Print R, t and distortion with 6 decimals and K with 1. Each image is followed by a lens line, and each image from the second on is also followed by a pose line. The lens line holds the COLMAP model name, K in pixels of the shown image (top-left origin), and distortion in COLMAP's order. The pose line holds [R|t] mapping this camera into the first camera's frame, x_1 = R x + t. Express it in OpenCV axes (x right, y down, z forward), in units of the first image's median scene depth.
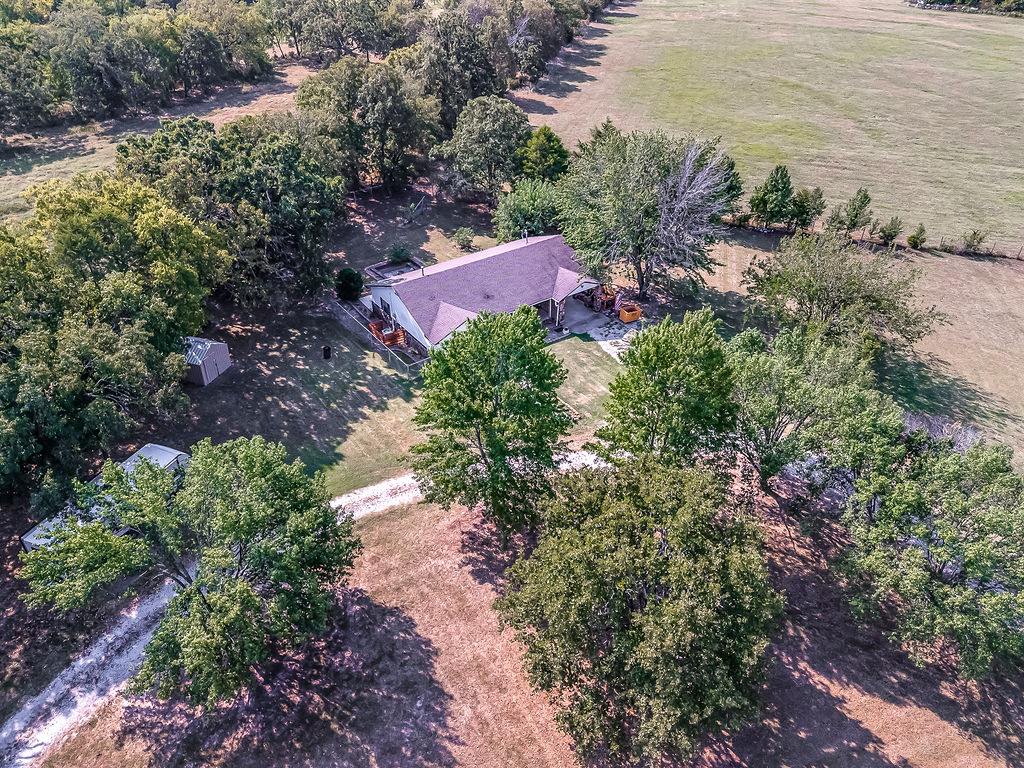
lens RADIAL K [[762.5, 0, 516.1], [0, 762.5, 380.1], [0, 0, 1]] dist [0.069502, -0.052022]
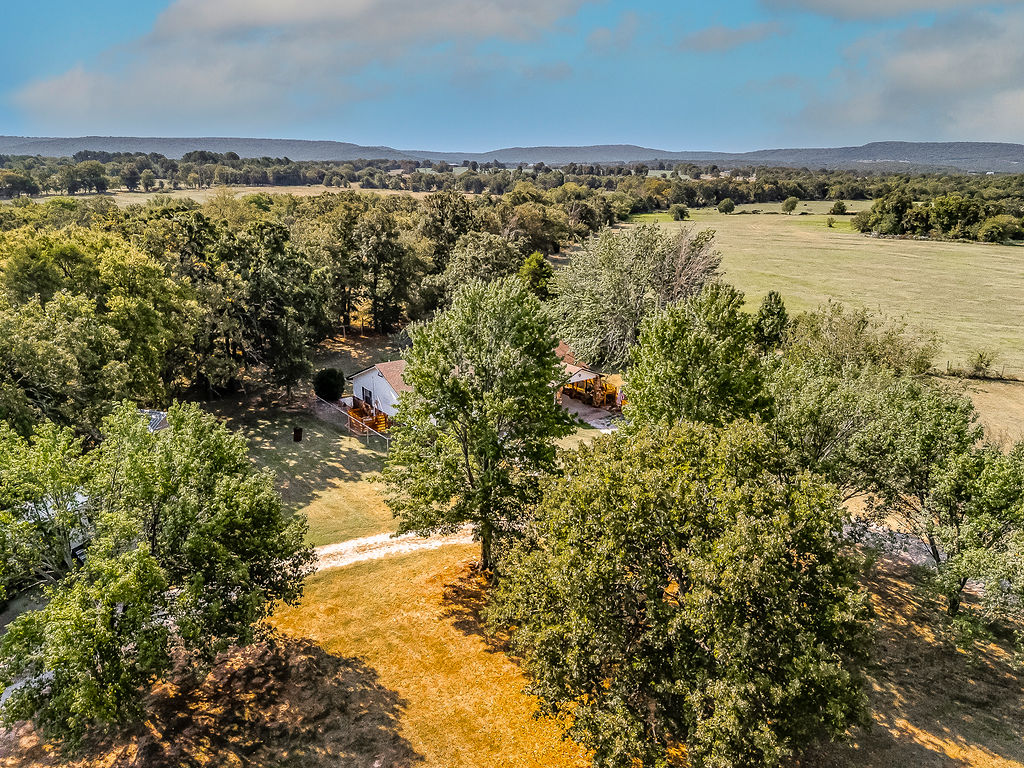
lens RADIAL K [[762.5, 0, 517.3], [0, 762.5, 381.8], [0, 0, 1]] dist [0.069502, -0.052022]
pose [[0.999892, -0.002879, 0.014426, -0.005197], [0.007329, 0.947769, -0.318874, 0.267319], [-0.012755, 0.318945, 0.947687, 0.179743]]
